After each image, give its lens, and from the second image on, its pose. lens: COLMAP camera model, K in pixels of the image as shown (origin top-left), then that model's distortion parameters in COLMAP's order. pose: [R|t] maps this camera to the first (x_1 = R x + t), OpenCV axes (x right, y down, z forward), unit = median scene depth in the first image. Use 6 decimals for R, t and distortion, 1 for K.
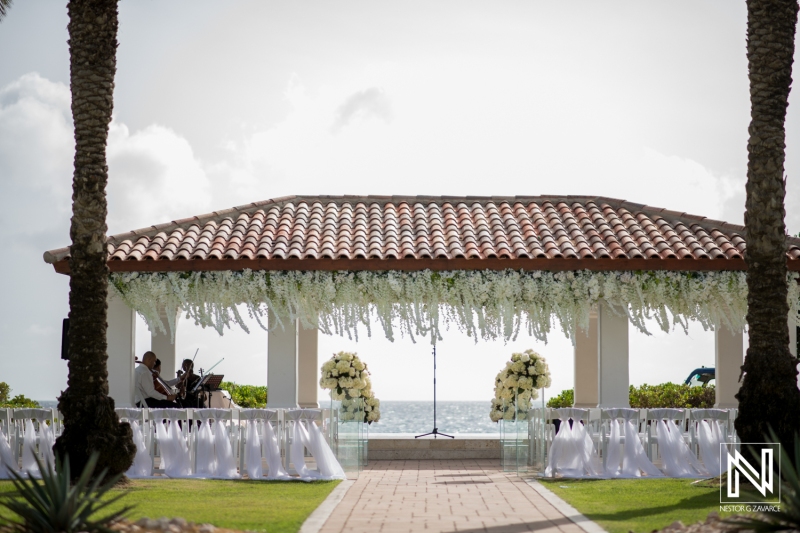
lens RADIAL K [[1995.8, 0, 399.6], [0, 1995.8, 265.1], [0, 0, 1]] dist [0.163560, 0.000000]
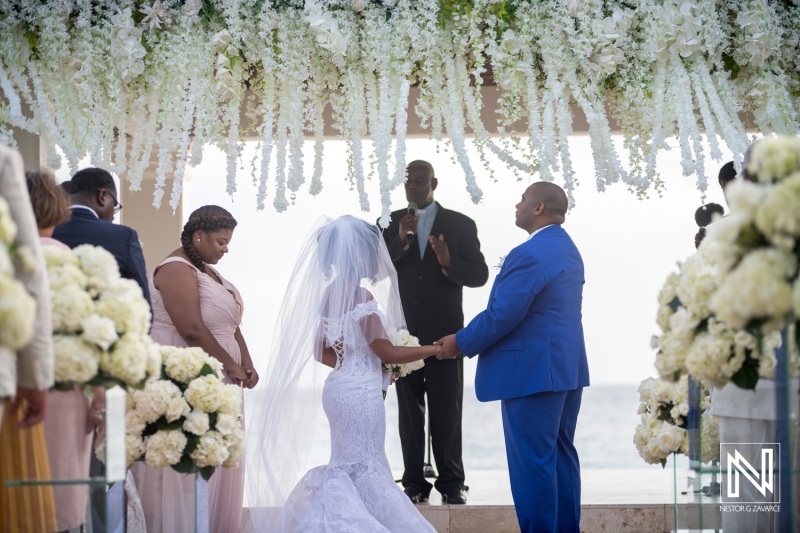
lens RADIAL K [[2648.3, 0, 399.2], [0, 2648.3, 269.6], [0, 0, 1]] dist [0.207472, 0.000000]
pose [[0.999104, -0.017175, -0.038692, 0.024718], [0.018087, 0.999564, 0.023334, 0.038759], [0.038275, -0.024013, 0.998979, 0.578002]]
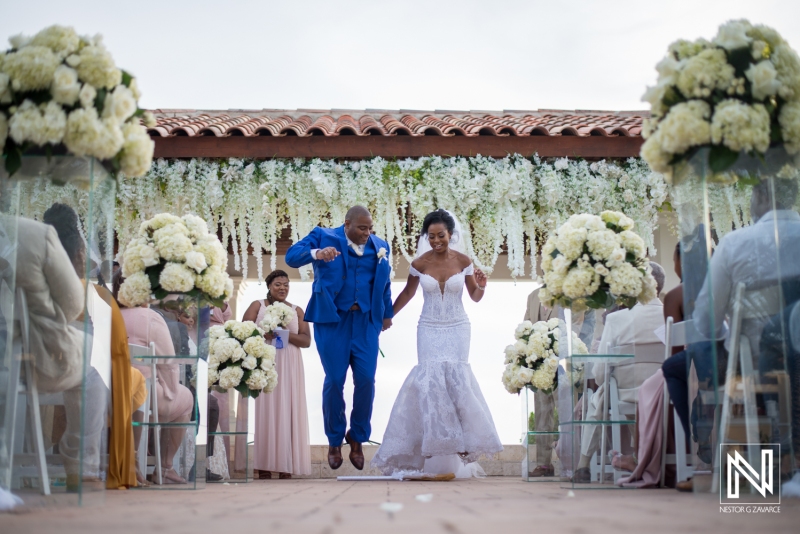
lens RADIAL K [[1170.5, 0, 397.9], [0, 1170.5, 266.1], [0, 0, 1]] dist [-0.078906, 0.000000]
pose [[0.999732, 0.000301, 0.023145, 0.011950], [0.002111, 0.994565, -0.104095, 0.071122], [-0.023051, 0.104116, 0.994298, 0.658219]]
